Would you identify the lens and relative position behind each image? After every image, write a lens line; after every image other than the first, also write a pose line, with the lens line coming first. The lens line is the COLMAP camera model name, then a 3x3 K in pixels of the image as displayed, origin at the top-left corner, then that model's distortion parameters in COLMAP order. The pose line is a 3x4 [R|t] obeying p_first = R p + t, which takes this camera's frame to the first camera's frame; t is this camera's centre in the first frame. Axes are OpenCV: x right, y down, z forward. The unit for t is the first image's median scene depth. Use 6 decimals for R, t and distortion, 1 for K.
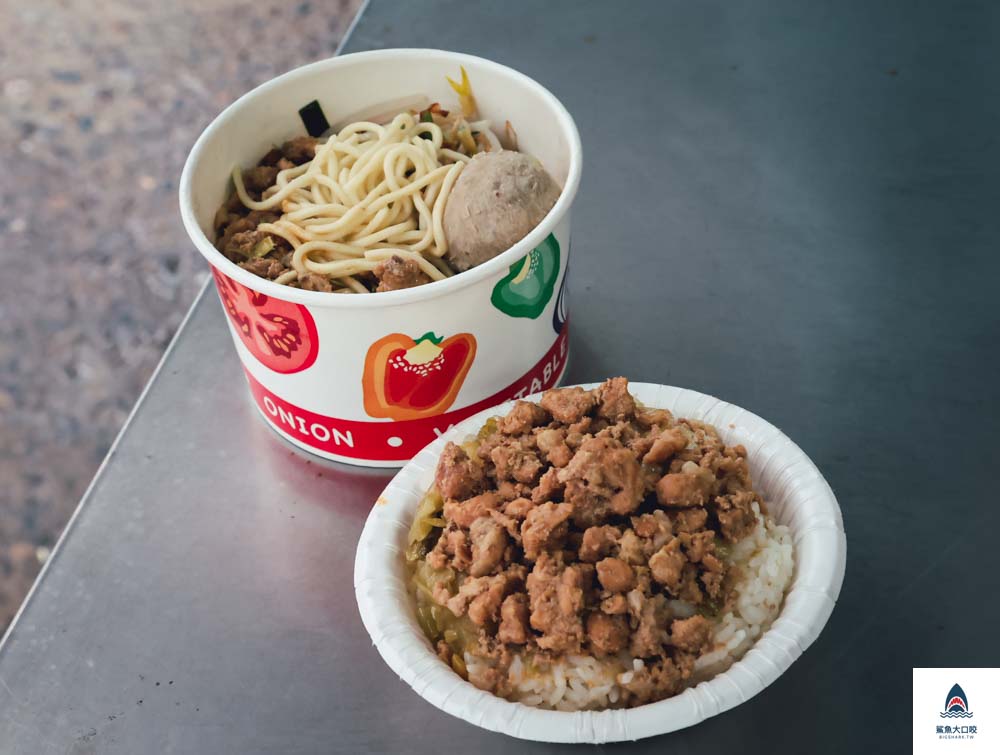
lens RADIAL K [[2027.2, 0, 497.6], [0, 2027.2, 379.5], [0, 0, 1]] dist [0.002589, 0.000000]
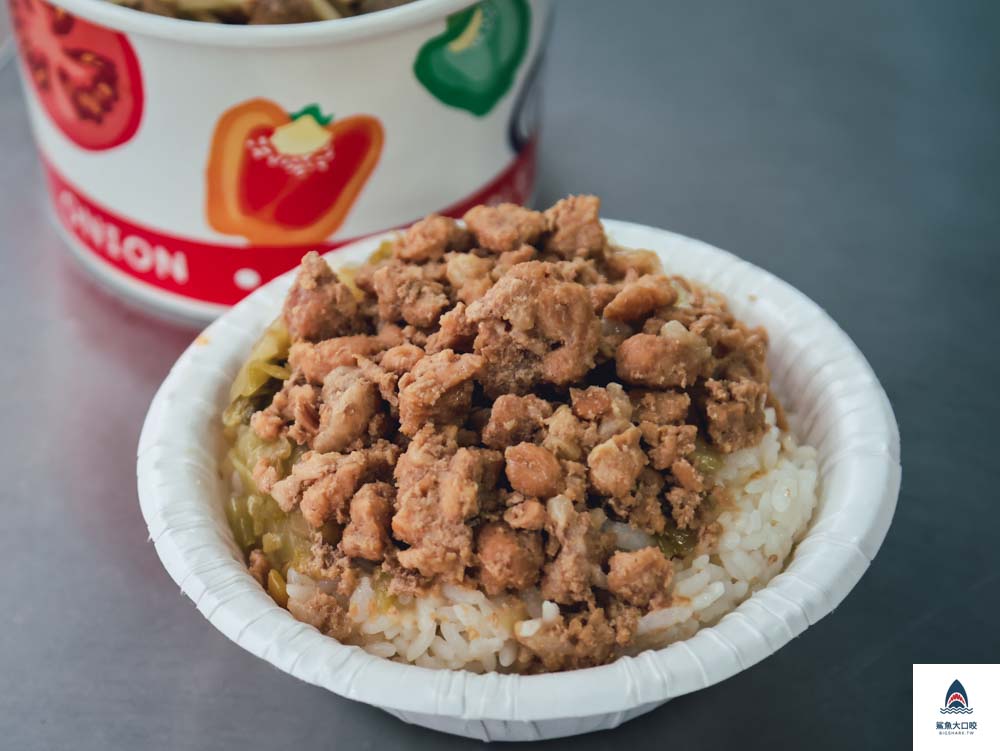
lens RADIAL K [[2748.6, 0, 501.4], [0, 2748.6, 374.7], [0, 0, 1]] dist [0.056119, 0.000000]
pose [[0.991972, 0.126445, -0.001816, 0.043757], [-0.126457, 0.991800, -0.018483, 0.080155], [-0.000536, 0.018564, 0.999828, 0.125654]]
